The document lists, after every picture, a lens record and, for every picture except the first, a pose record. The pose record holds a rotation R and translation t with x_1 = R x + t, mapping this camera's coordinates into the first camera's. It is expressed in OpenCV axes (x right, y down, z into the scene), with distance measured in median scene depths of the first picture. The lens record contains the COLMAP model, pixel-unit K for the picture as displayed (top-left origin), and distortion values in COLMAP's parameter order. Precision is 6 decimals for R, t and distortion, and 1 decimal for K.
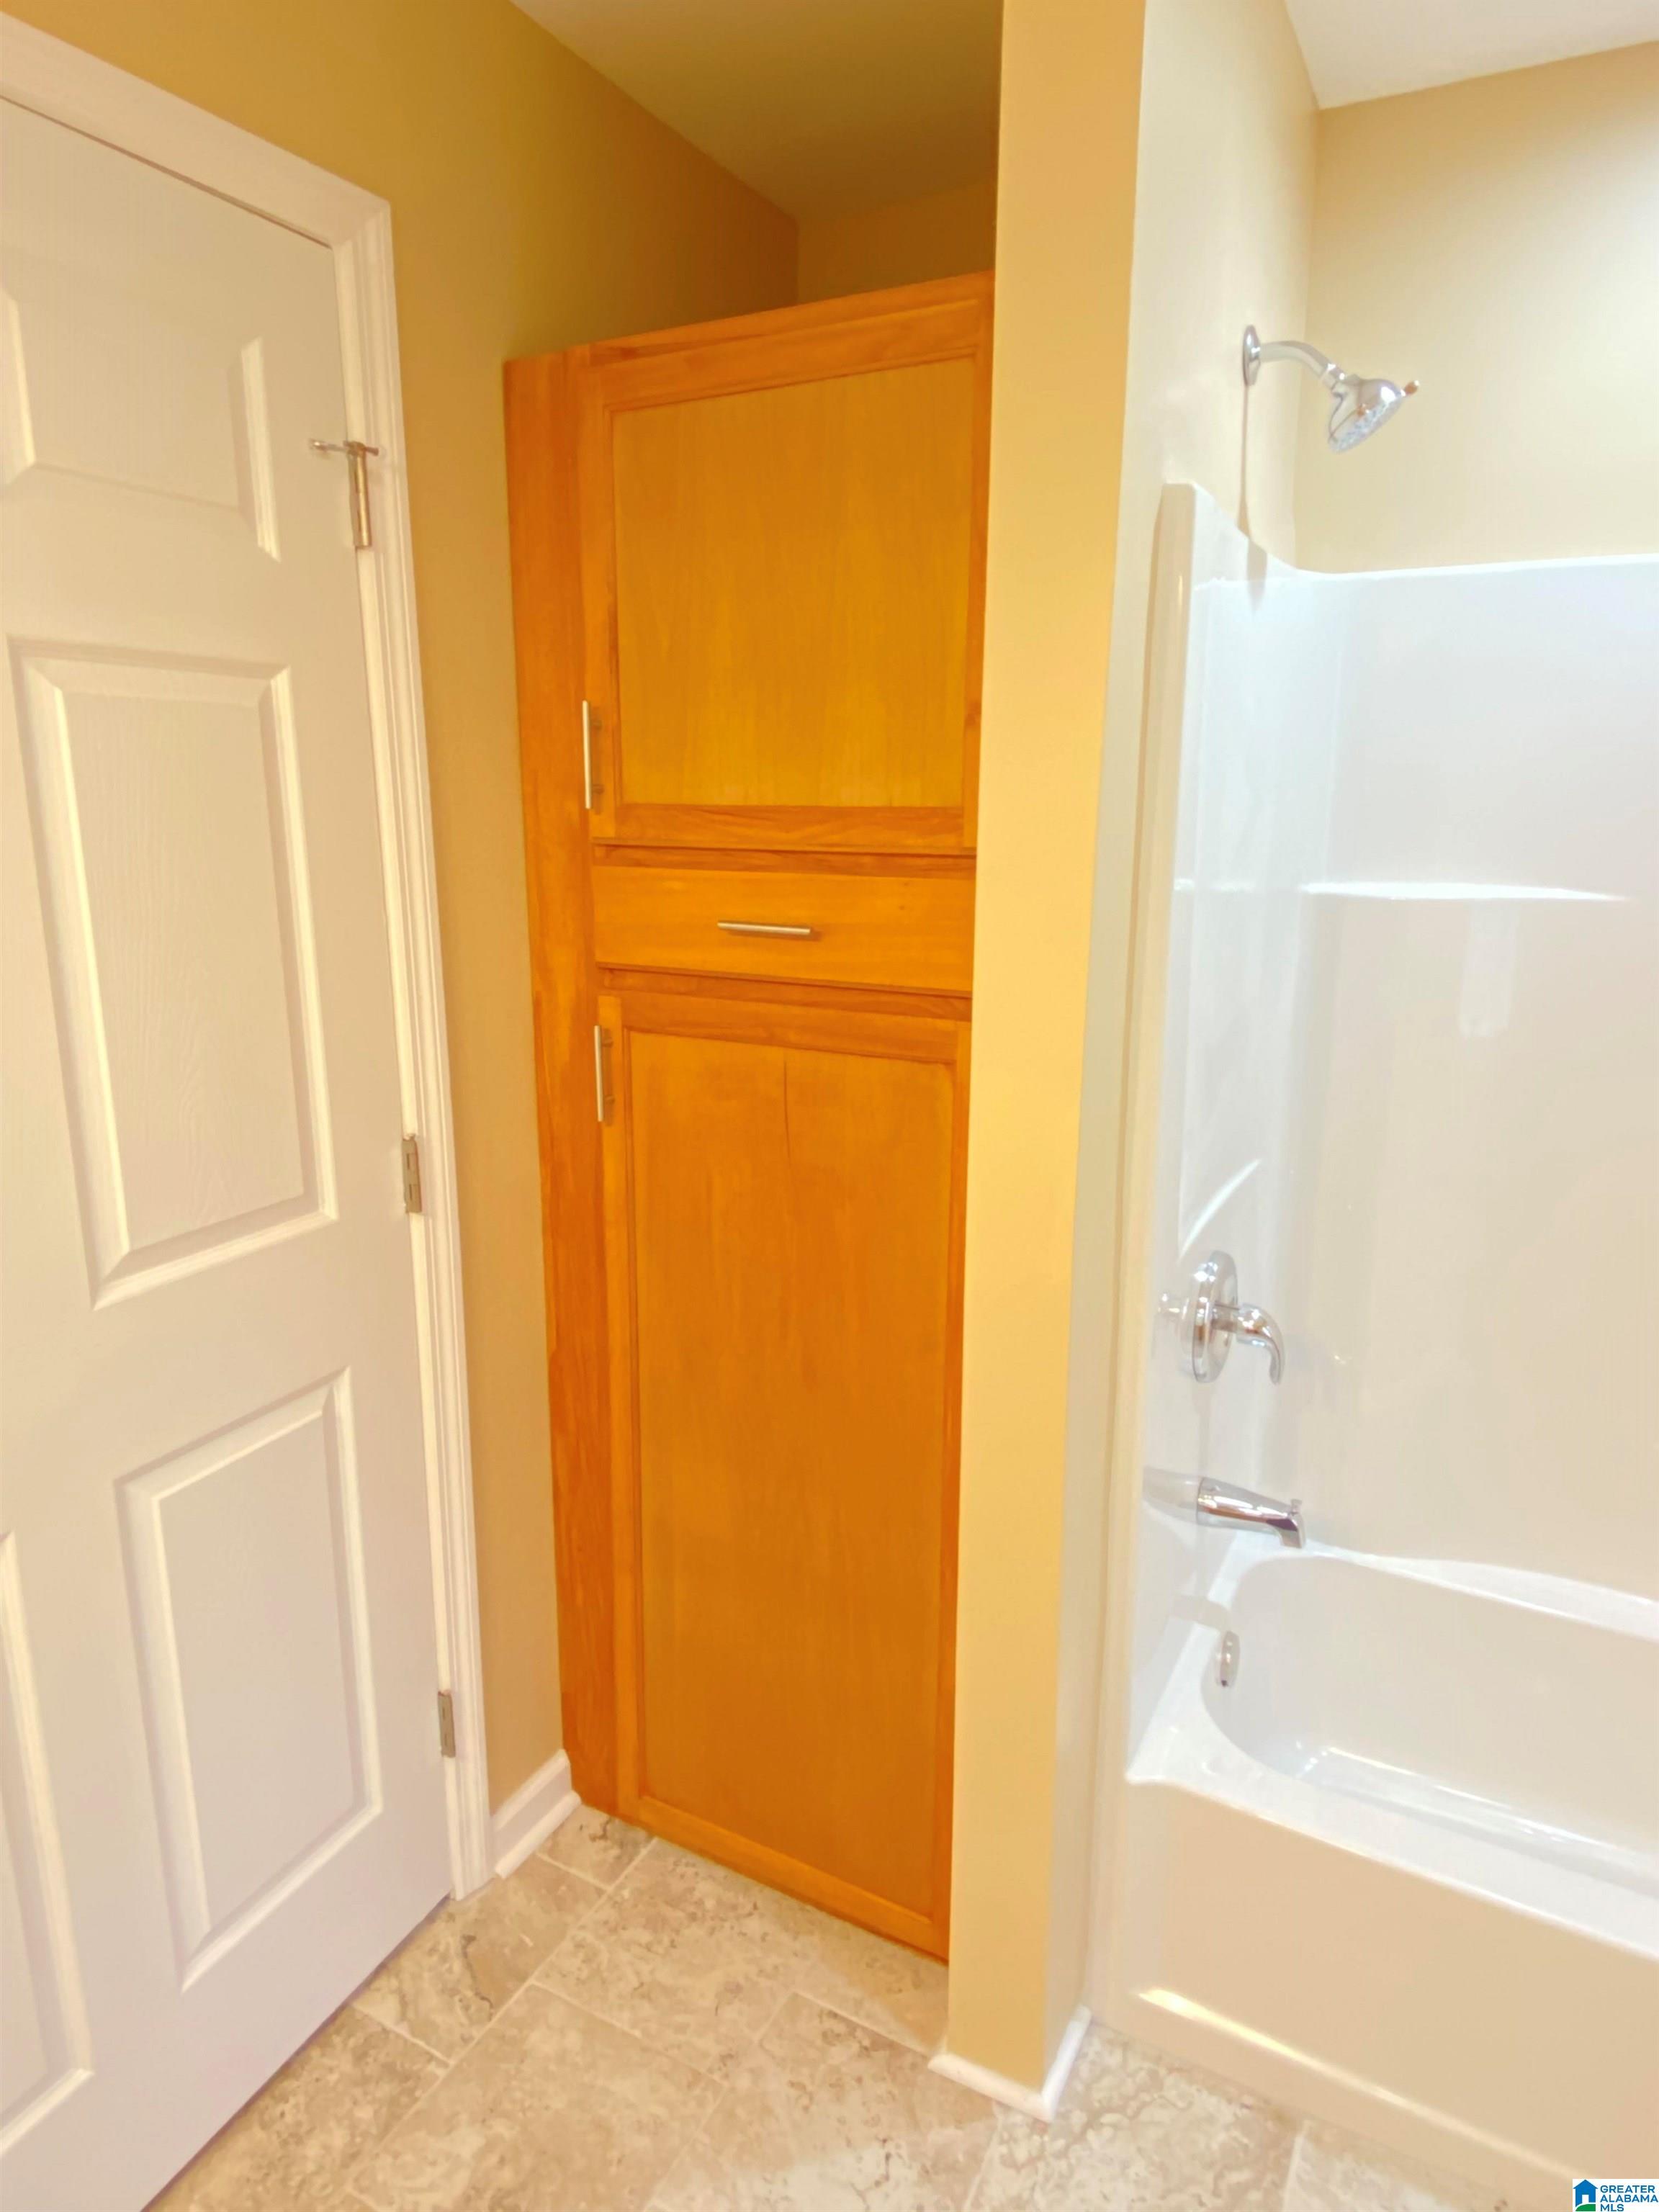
lens RADIAL K [[1361.1, 0, 829.5], [0, 1361.1, 1106.0], [0, 0, 1]] dist [0.003302, -0.000505]
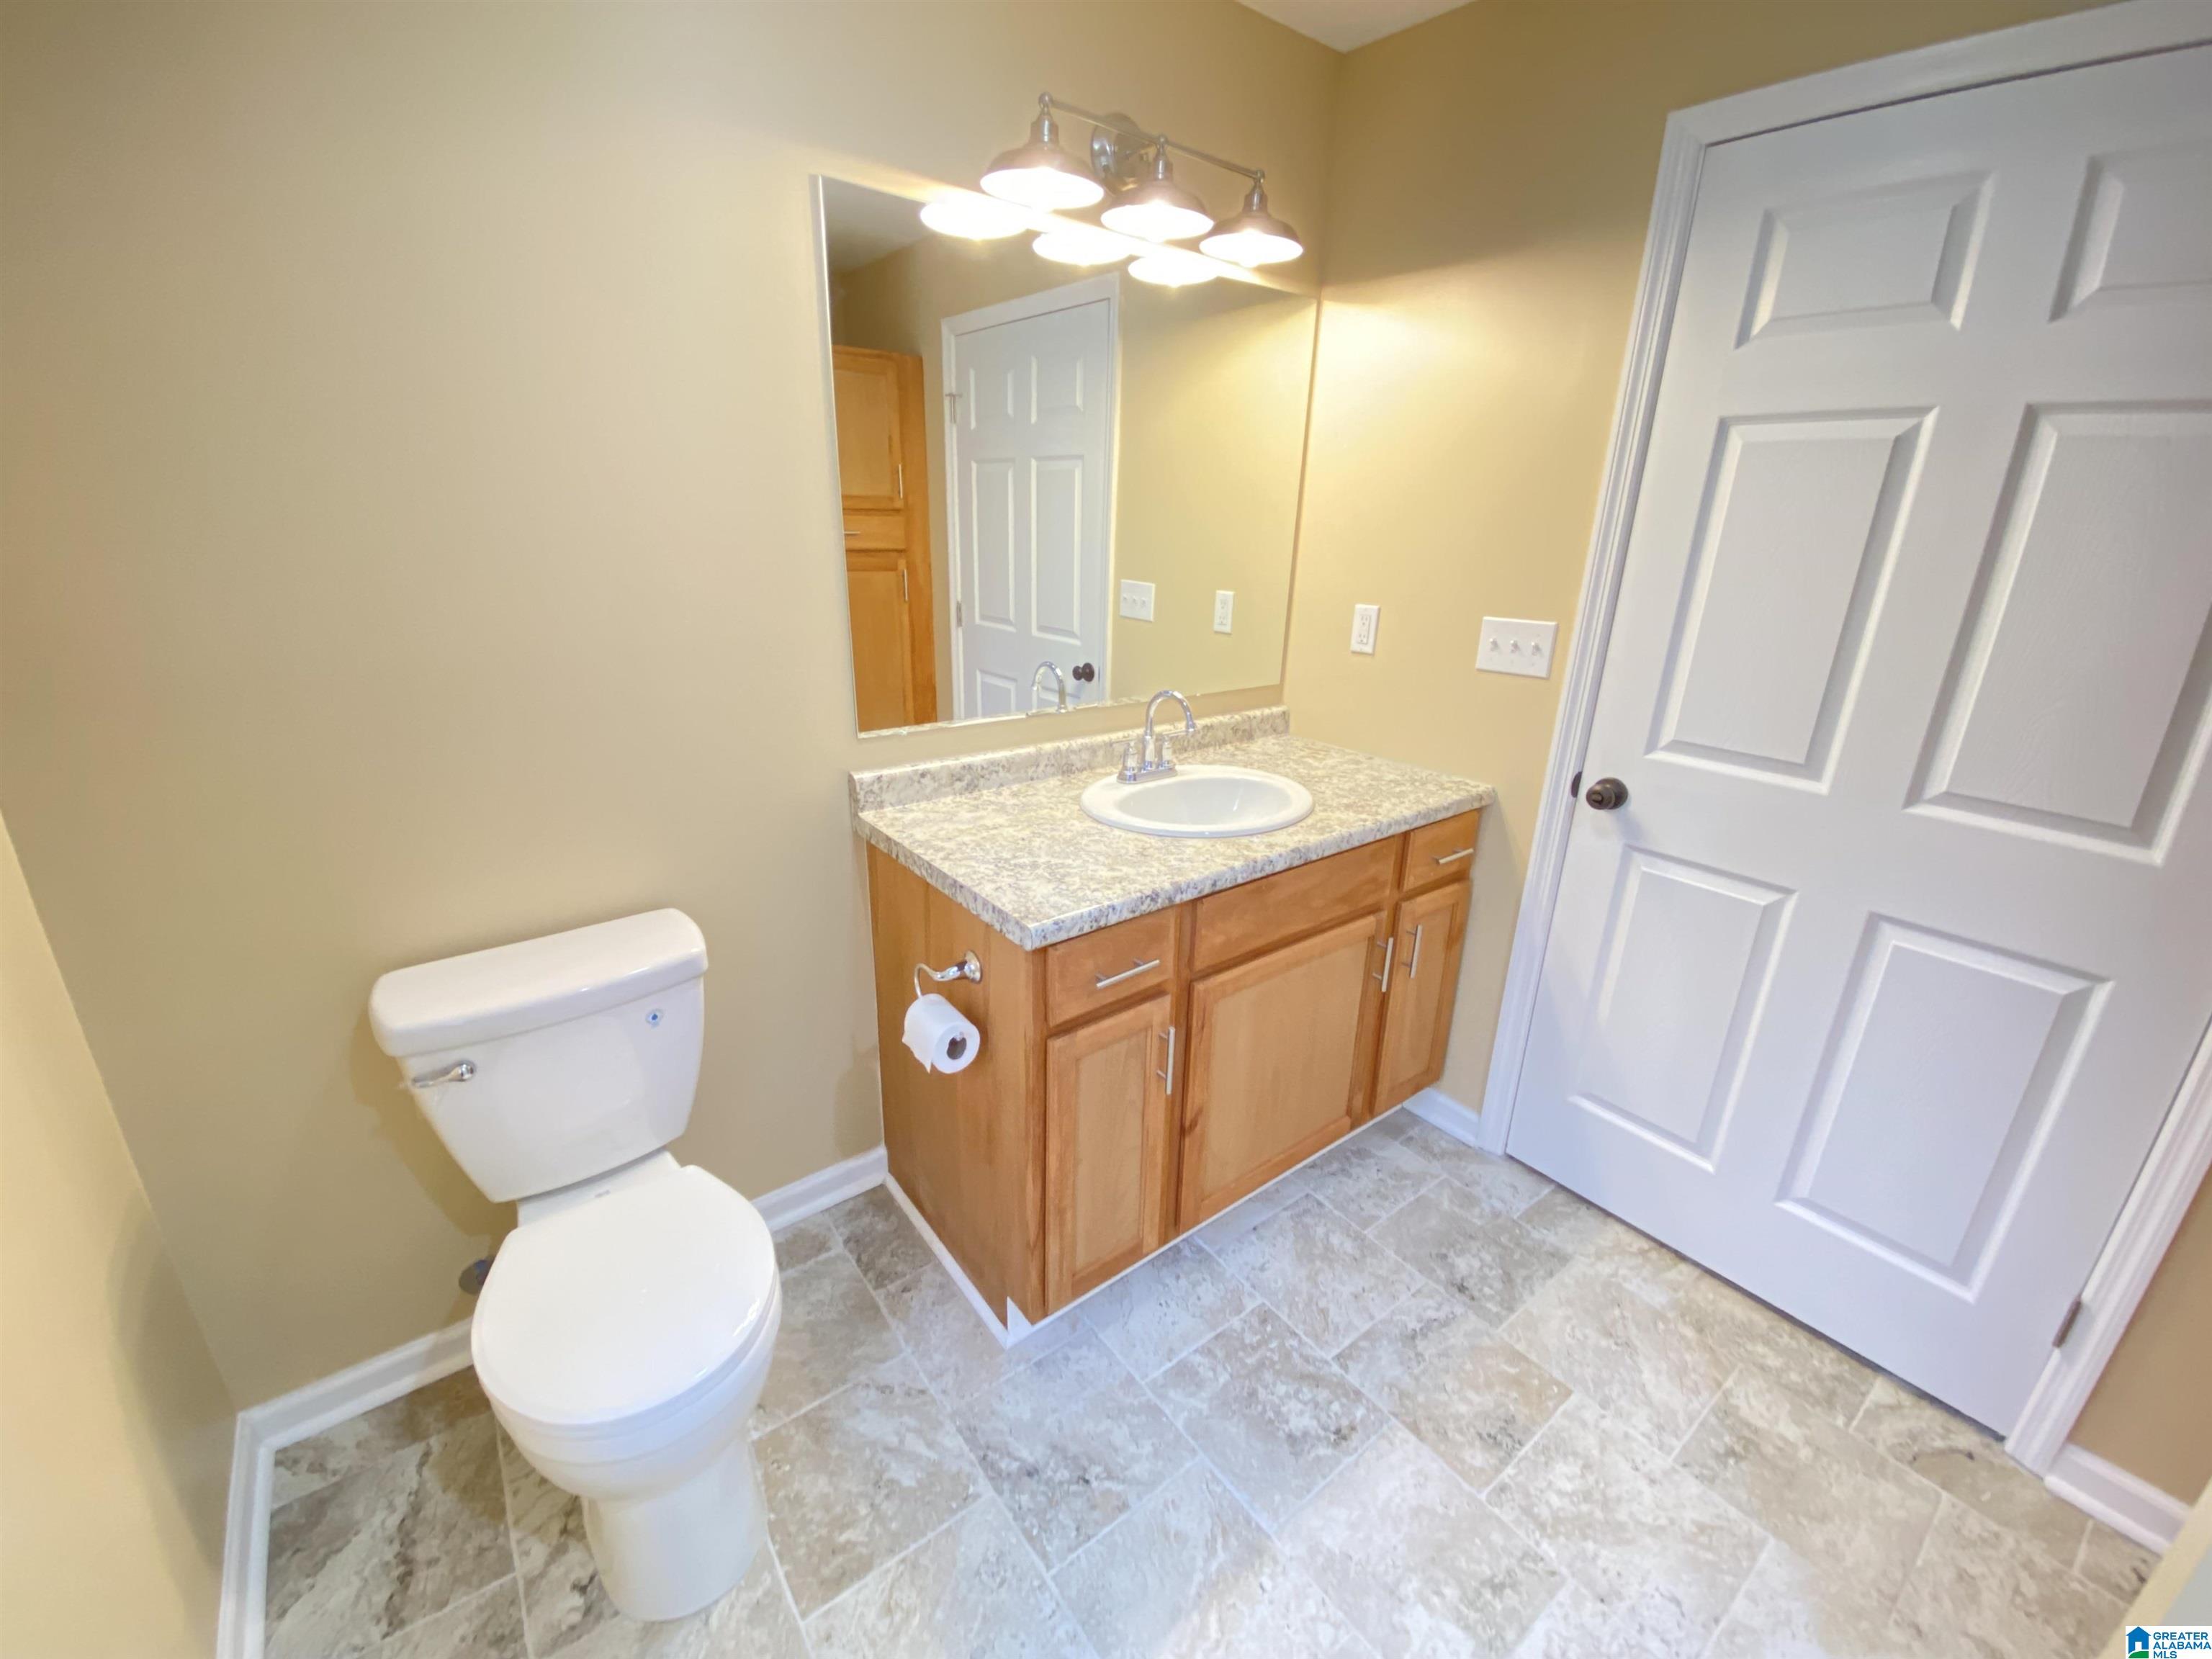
lens RADIAL K [[935.3, 0, 1106.0], [0, 935.3, 829.5], [0, 0, 1]] dist [-0.000953, -0.012616]
pose [[-0.392896, 0.301329, -0.868812, 0.533982], [-0.244072, 0.876732, 0.414451, -0.040716], [0.886601, 0.374888, -0.270919, 0.274177]]
